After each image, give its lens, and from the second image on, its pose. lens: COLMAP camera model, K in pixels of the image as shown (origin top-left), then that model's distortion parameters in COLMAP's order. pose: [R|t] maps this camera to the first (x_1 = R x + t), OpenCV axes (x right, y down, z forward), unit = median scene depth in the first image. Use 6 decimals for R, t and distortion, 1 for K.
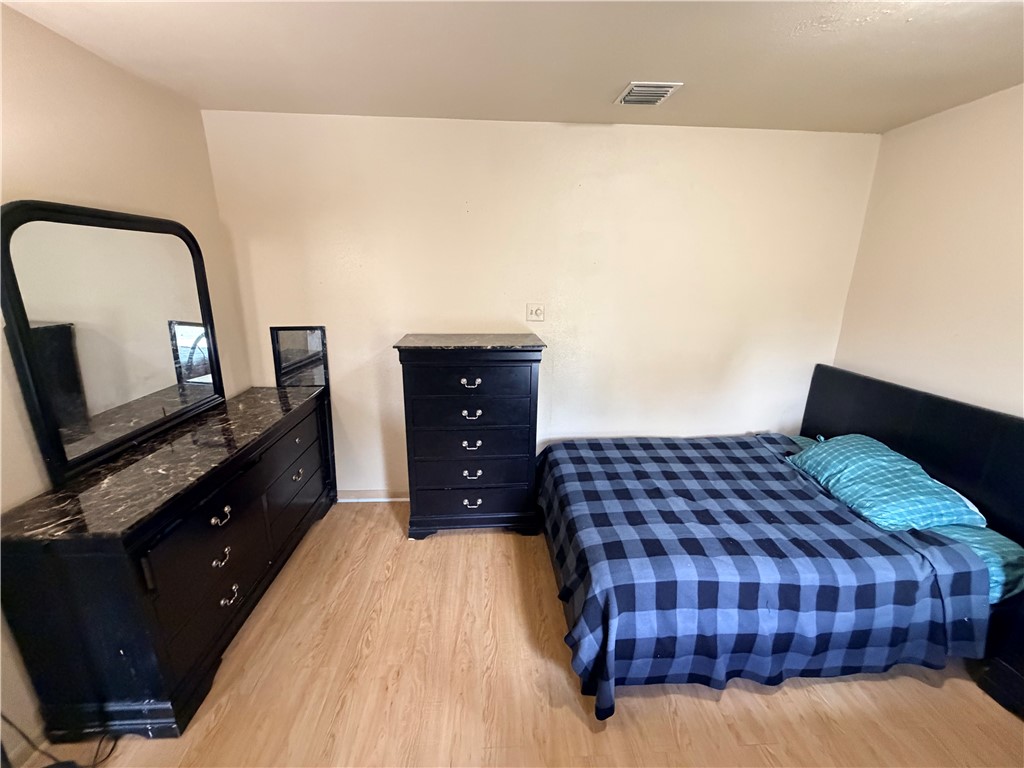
lens RADIAL K [[409.7, 0, 510.7], [0, 409.7, 382.5], [0, 0, 1]] dist [-0.000456, 0.000276]
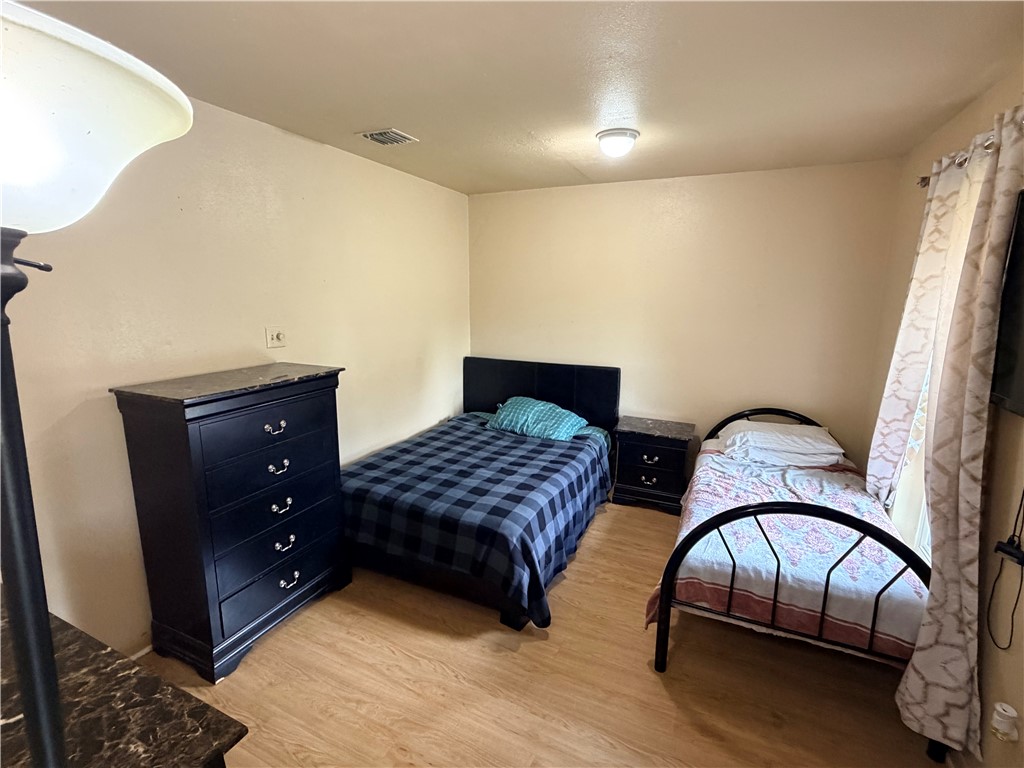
lens RADIAL K [[484.4, 0, 512.8], [0, 484.4, 379.5], [0, 0, 1]] dist [0.001214, 0.000292]
pose [[0.482646, -0.165911, 0.859957, -0.710137], [0.224251, 0.972571, 0.061778, -0.048208], [-0.846619, 0.163029, 0.506614, 0.120038]]
